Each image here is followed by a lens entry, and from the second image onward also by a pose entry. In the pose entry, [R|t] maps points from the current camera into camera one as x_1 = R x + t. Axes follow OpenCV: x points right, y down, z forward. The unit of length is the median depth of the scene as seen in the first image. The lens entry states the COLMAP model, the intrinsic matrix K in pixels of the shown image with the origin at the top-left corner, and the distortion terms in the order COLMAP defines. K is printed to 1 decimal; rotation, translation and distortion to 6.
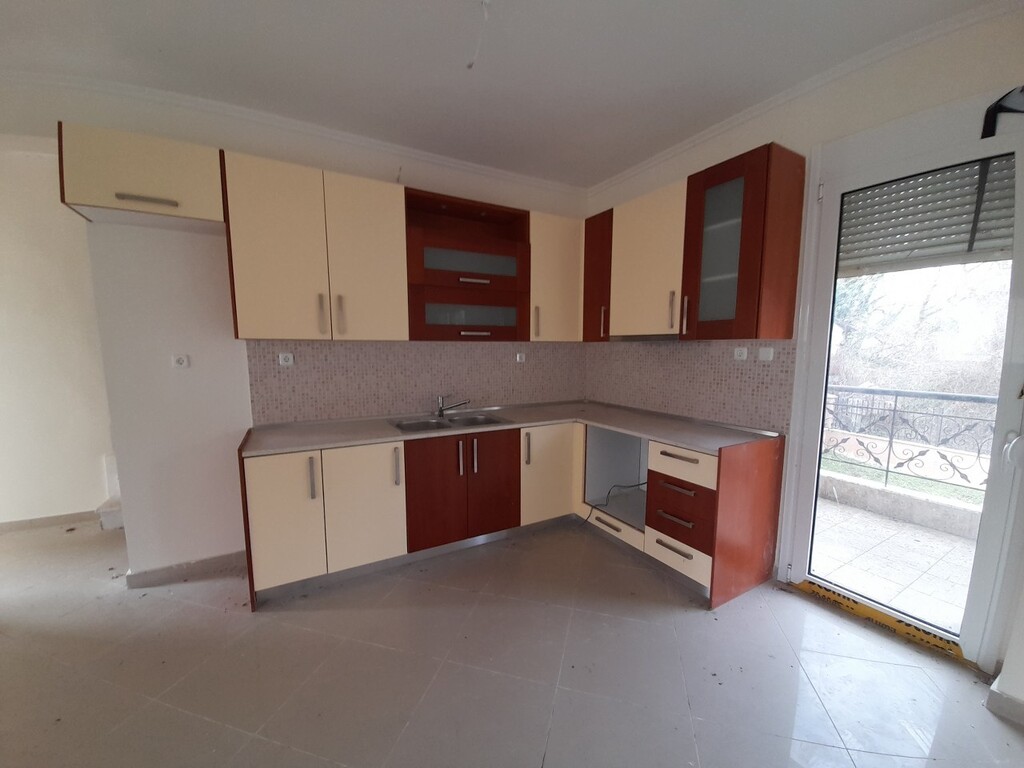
lens RADIAL K [[389.0, 0, 509.9], [0, 389.0, 393.7], [0, 0, 1]] dist [0.021016, -0.017221]
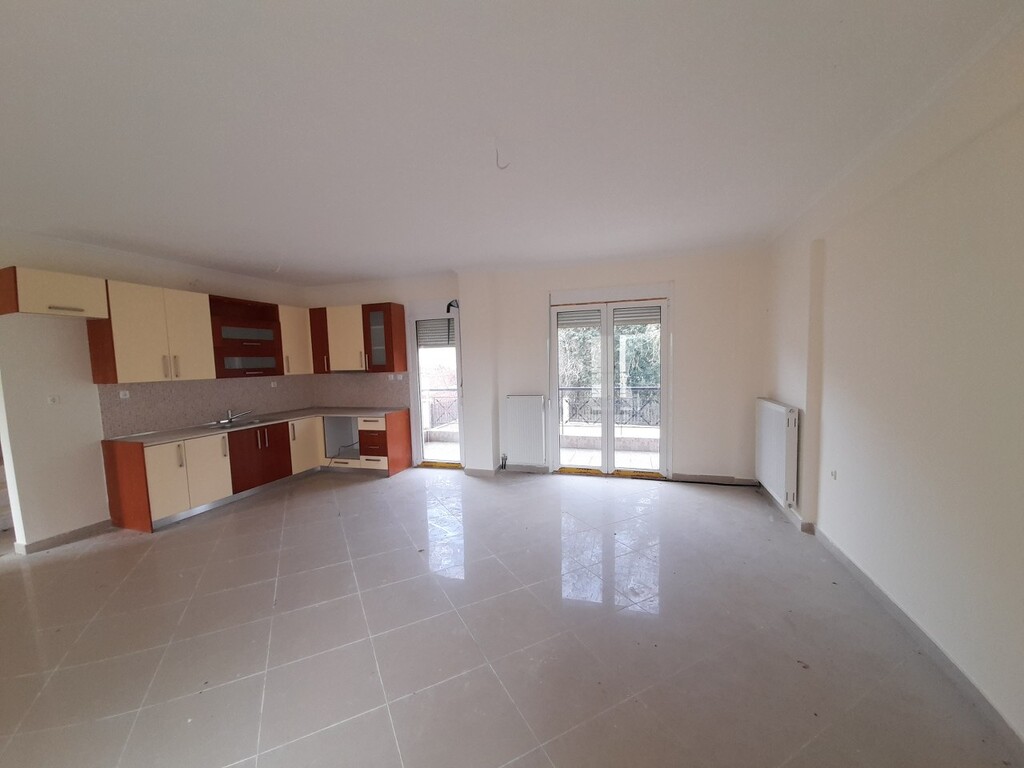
lens RADIAL K [[389.0, 0, 509.9], [0, 389.0, 393.7], [0, 0, 1]] dist [0.021016, -0.017221]
pose [[0.719255, -0.077104, 0.690455, -0.546326], [0.109720, 0.993957, -0.003300, 0.085892], [-0.686028, 0.078130, 0.723368, -1.226313]]
